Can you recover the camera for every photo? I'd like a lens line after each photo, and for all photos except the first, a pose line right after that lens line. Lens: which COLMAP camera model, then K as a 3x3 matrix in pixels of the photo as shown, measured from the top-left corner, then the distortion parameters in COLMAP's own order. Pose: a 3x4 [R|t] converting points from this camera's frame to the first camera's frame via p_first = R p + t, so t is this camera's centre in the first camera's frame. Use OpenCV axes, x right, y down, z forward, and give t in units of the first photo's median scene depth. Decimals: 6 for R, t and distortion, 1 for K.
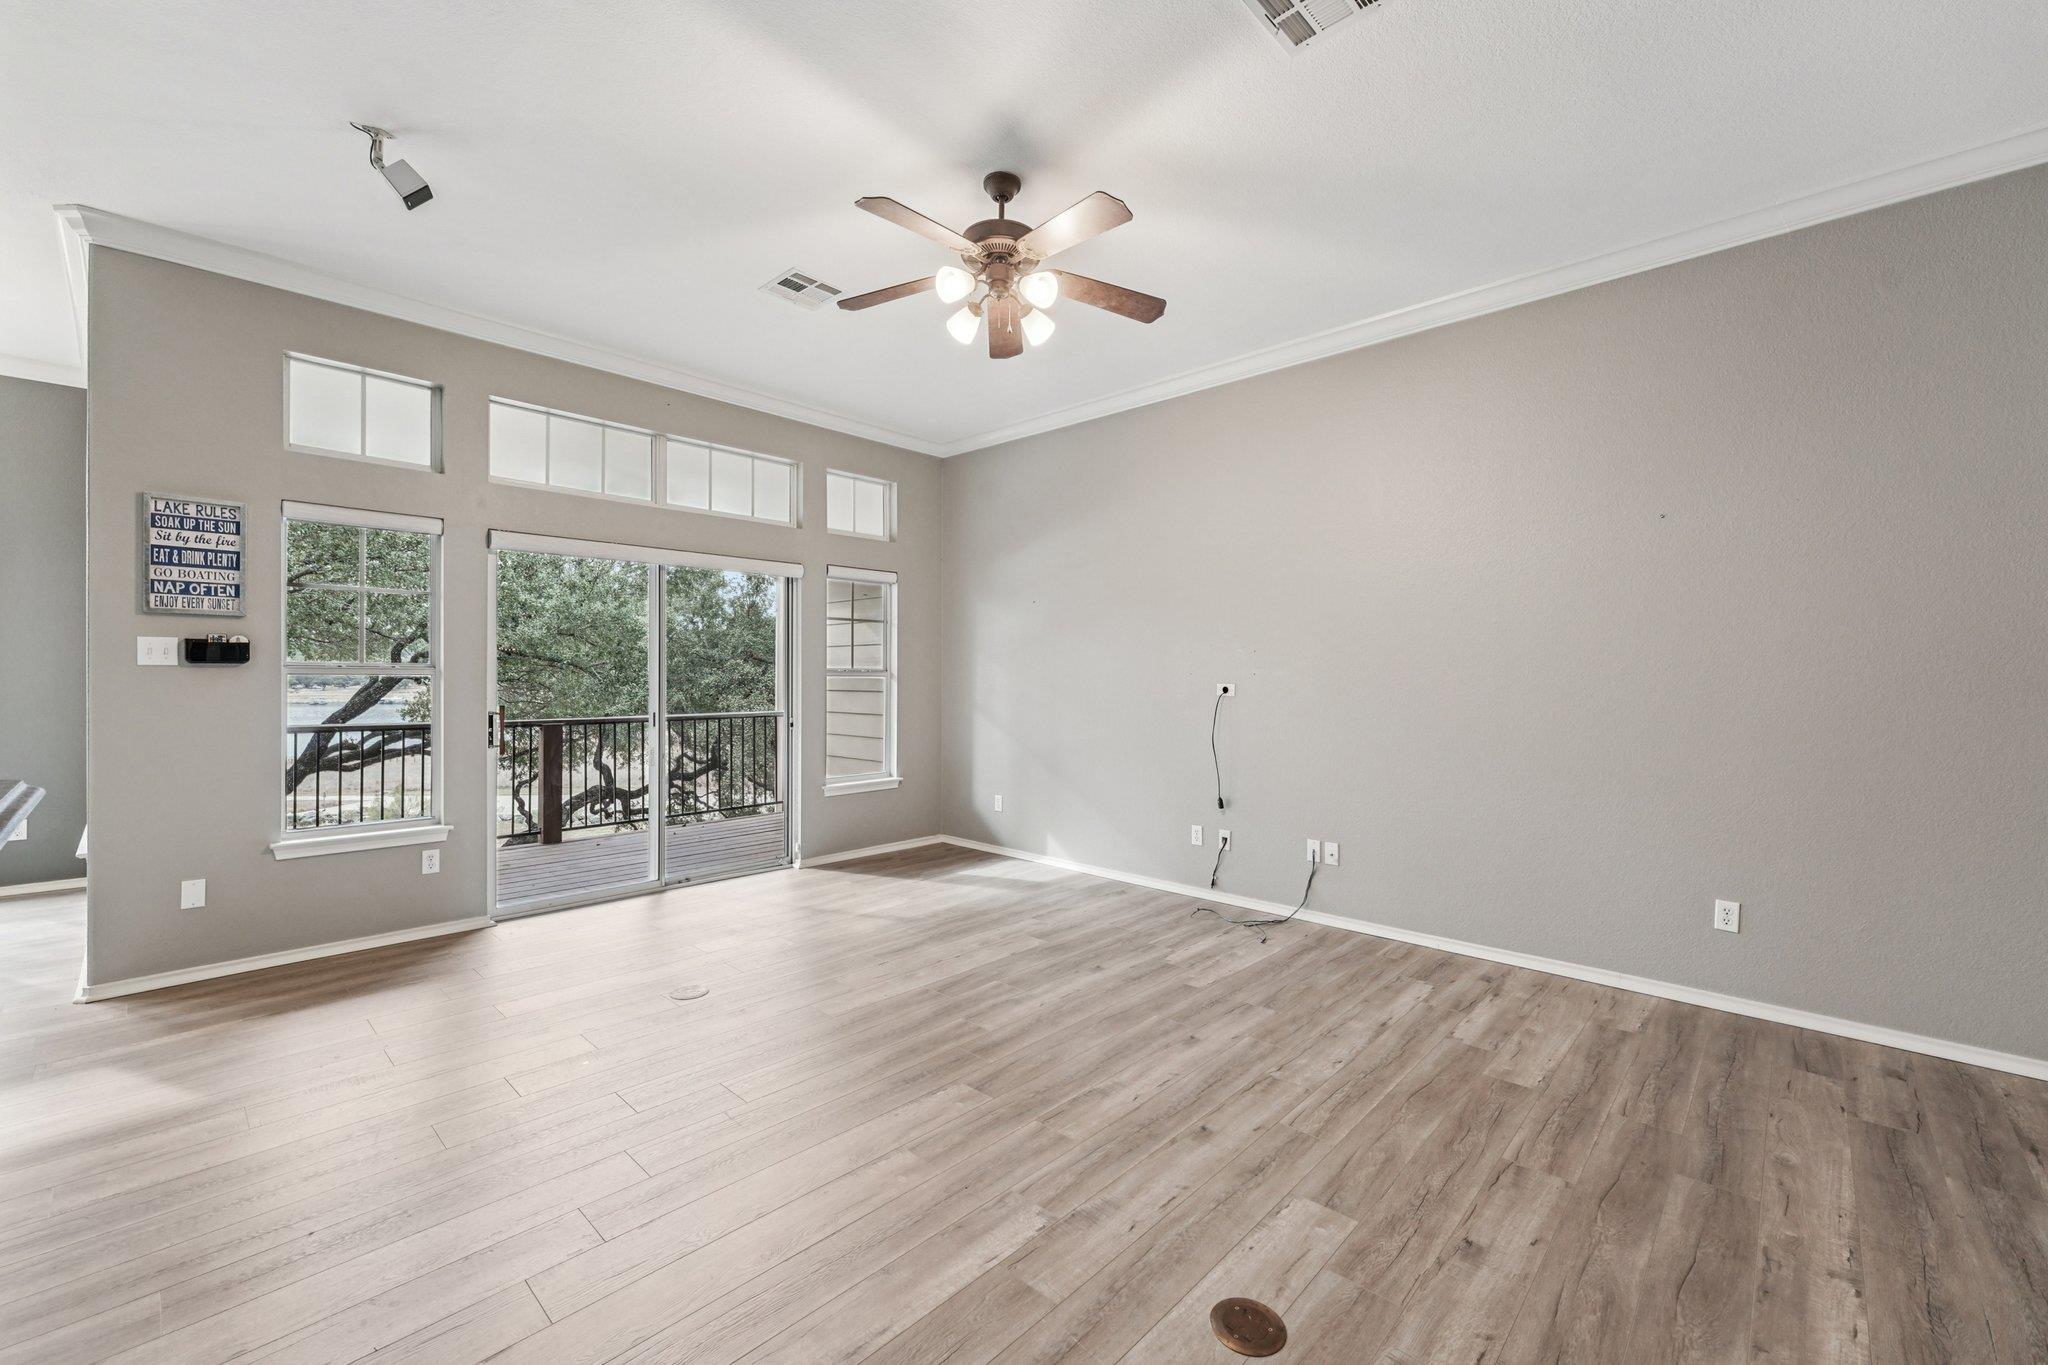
lens RADIAL K [[830.5, 0, 1022.3], [0, 830.5, 676.6], [0, 0, 1]] dist [0.001973, -0.001183]
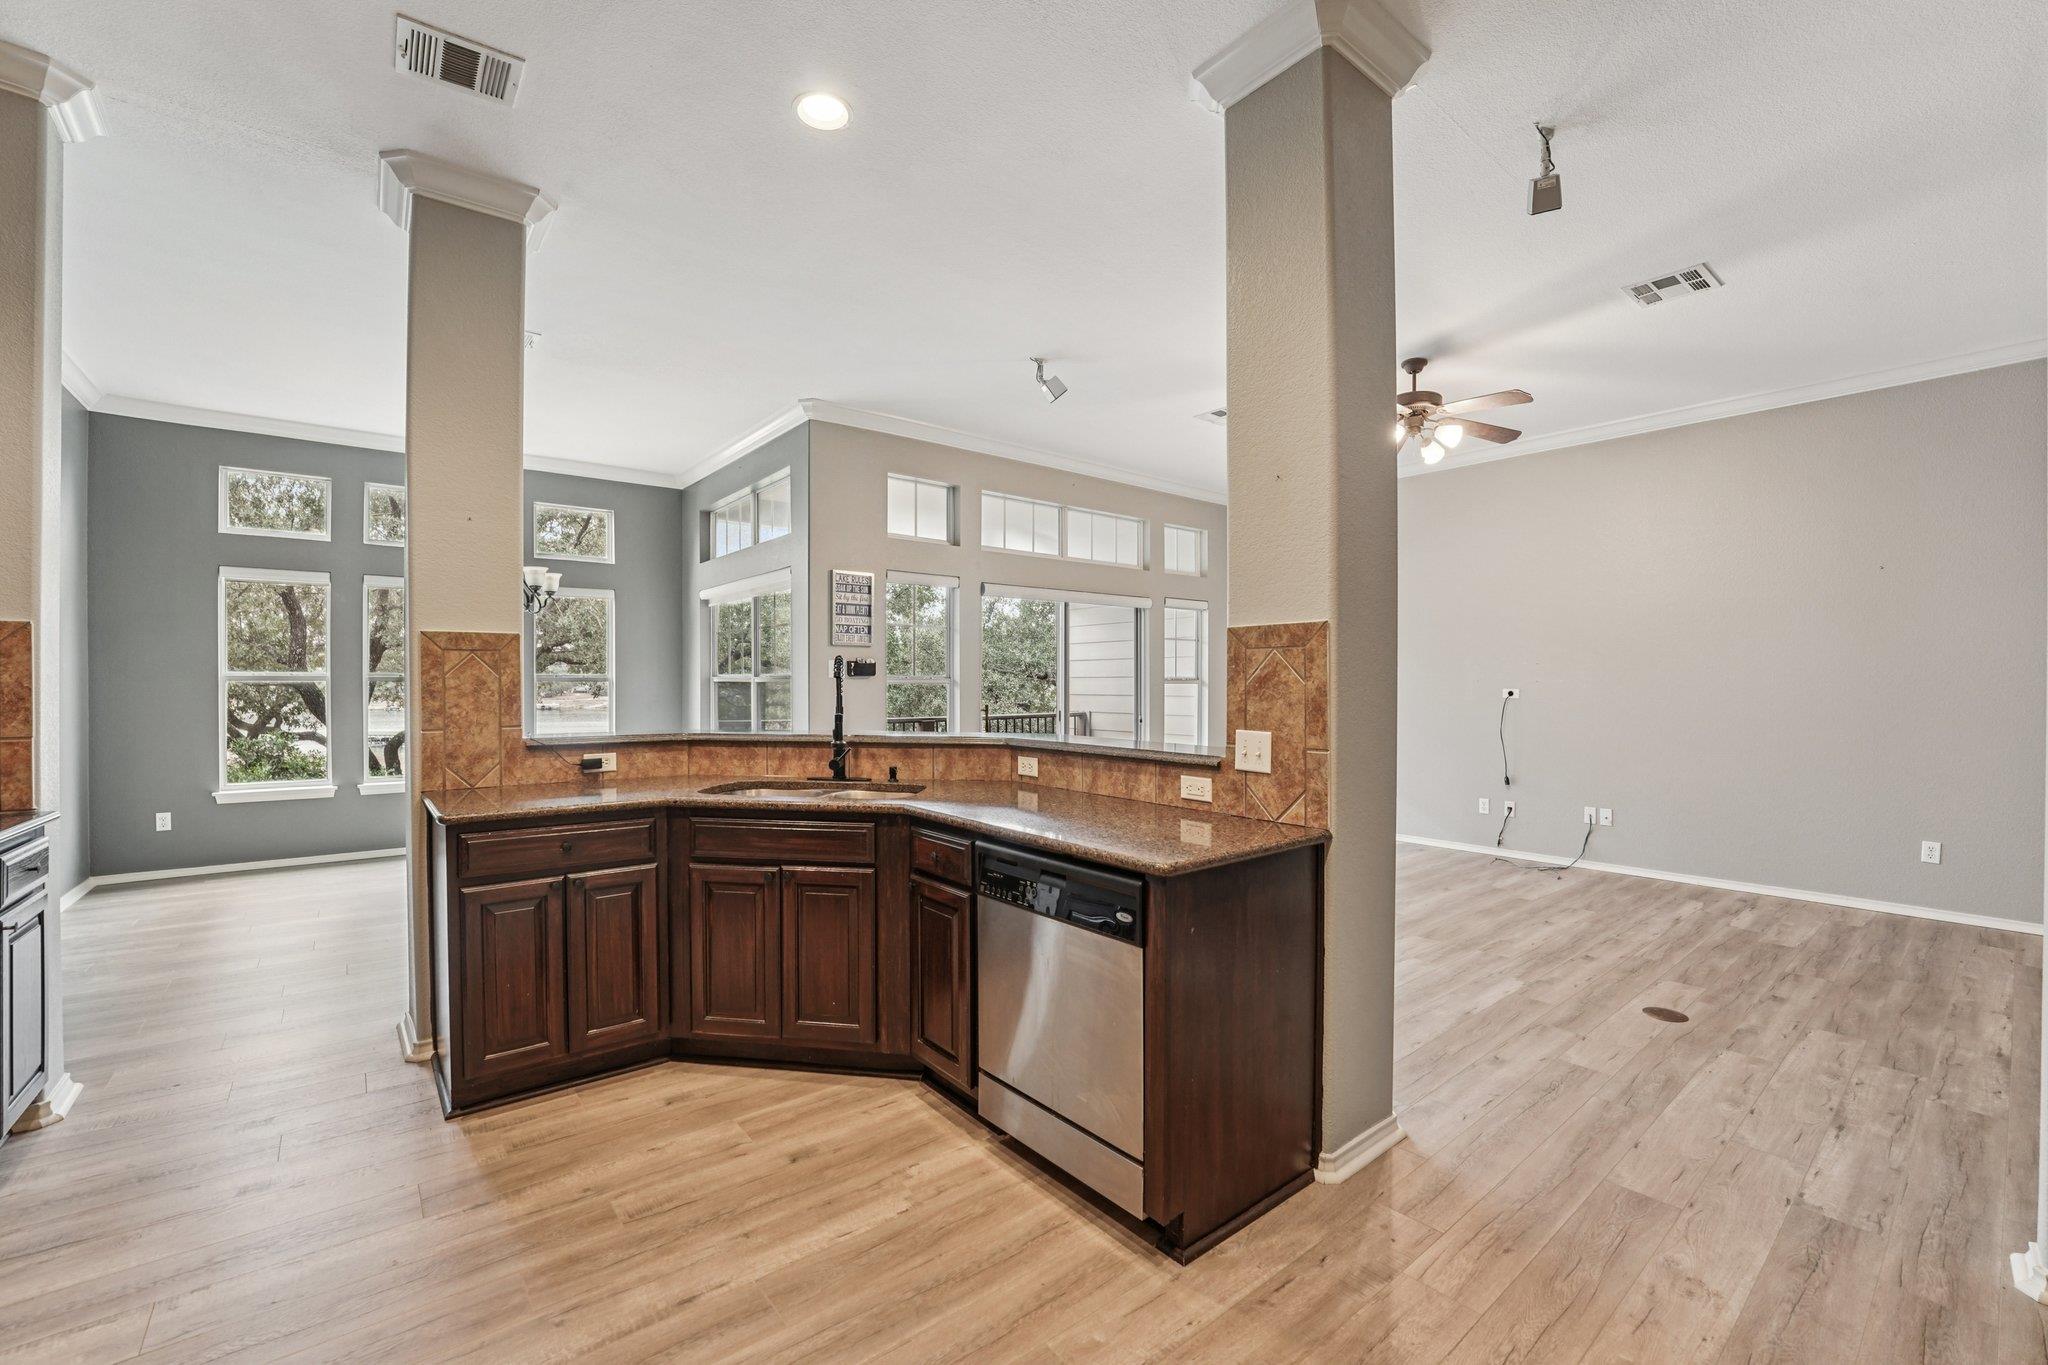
lens RADIAL K [[842.1, 0, 1024.0], [0, 842.1, 682.5], [0, 0, 1]] dist [-0.032983, 0.005502]
pose [[0.991050, -0.002422, -0.133467, -0.508666], [0.002280, 0.999997, -0.001215, -0.001956], [0.133469, 0.000900, 0.991053, -0.594129]]
